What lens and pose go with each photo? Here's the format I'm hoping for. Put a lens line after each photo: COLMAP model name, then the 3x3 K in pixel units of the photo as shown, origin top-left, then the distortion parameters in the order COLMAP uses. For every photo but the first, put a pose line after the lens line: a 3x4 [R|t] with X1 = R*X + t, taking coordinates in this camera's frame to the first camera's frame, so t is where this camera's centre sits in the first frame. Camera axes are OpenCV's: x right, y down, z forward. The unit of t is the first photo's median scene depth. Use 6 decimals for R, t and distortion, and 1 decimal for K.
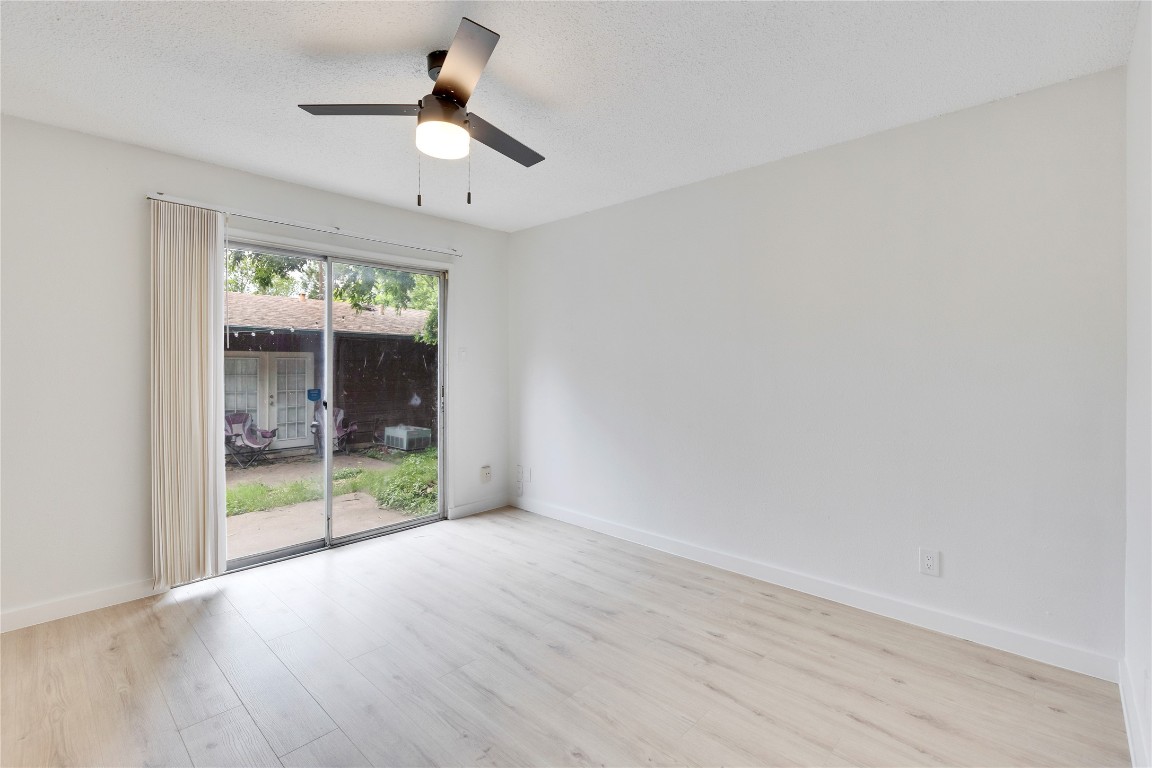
lens RADIAL K [[517.8, 0, 575.5], [0, 517.8, 366.2], [0, 0, 1]] dist [0.000168, -0.000278]
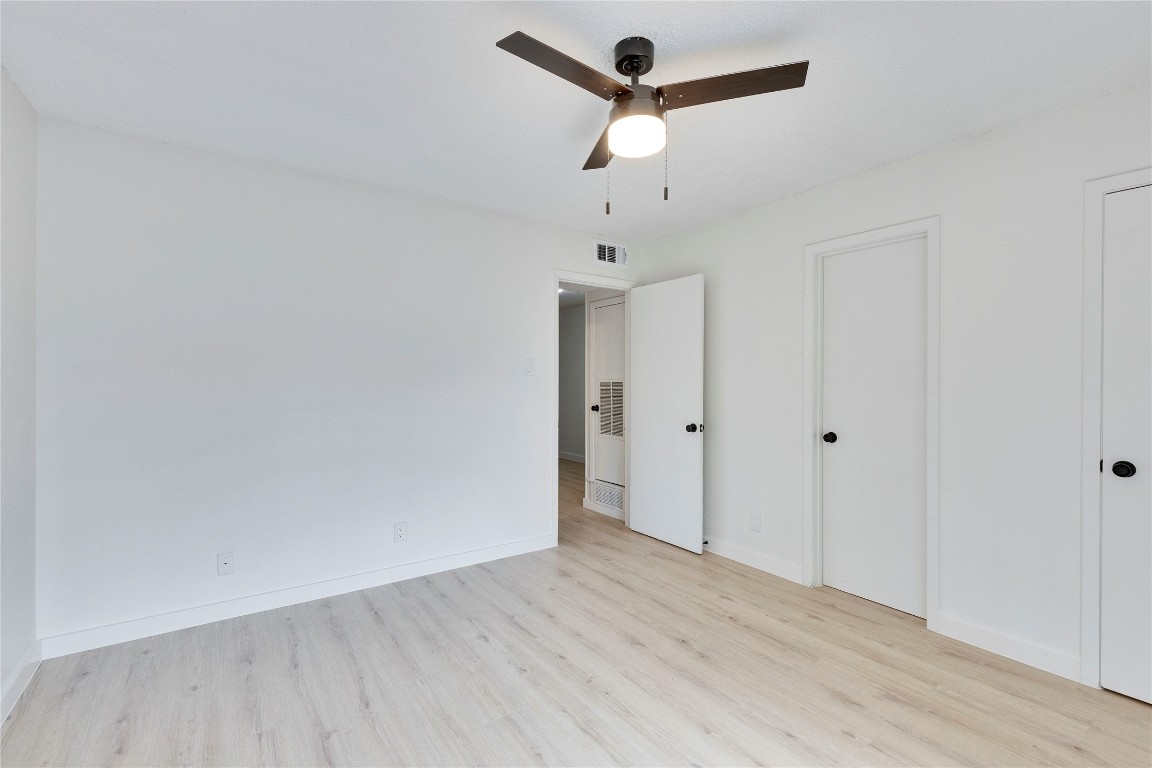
lens RADIAL K [[507.5, 0, 576.0], [0, 507.5, 384.0], [0, 0, 1]] dist [-0.000908, -0.000565]
pose [[-0.979859, -0.003380, 0.199661, -0.255953], [-0.000675, 0.999907, 0.013613, -0.008038], [-0.199689, 0.013204, -0.979770, 1.472122]]
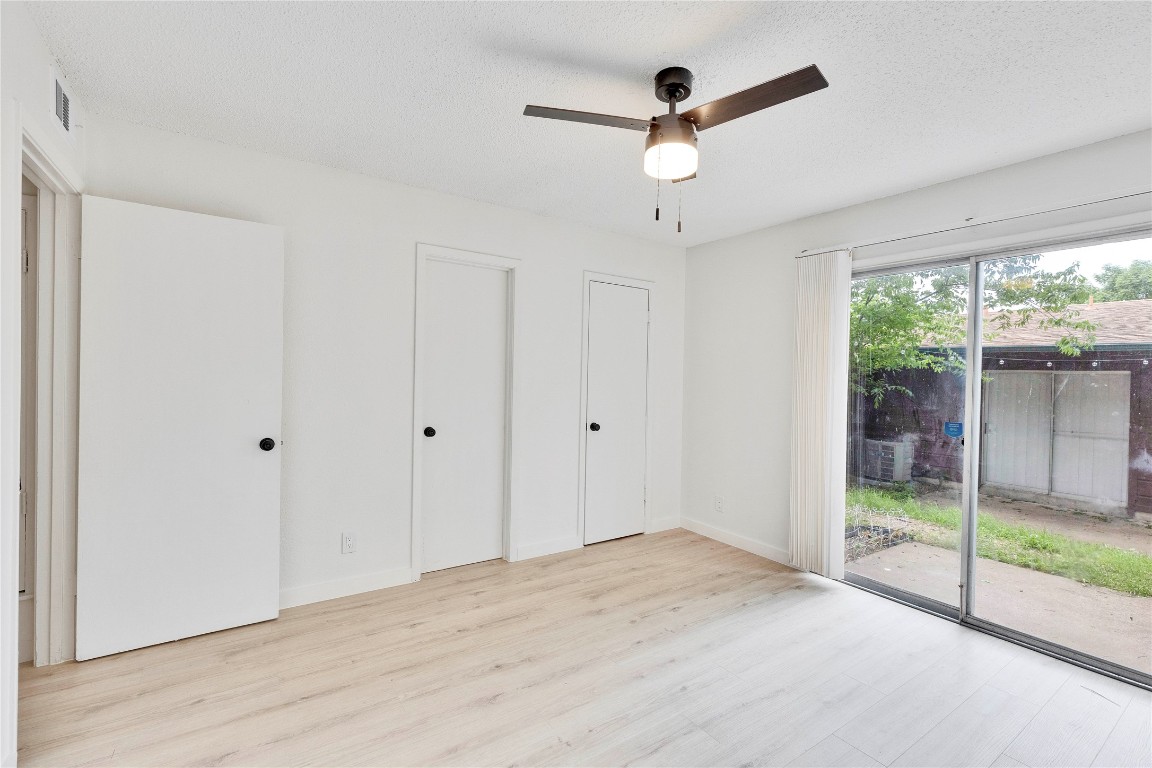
lens RADIAL K [[510.9, 0, 584.3], [0, 510.9, 382.0], [0, 0, 1]] dist [-0.000146, -0.000574]
pose [[-0.205707, 0.005986, -0.978595, 0.567011], [-0.028929, 0.999507, 0.012195, -0.016564], [0.978186, 0.030818, -0.205432, 0.811362]]
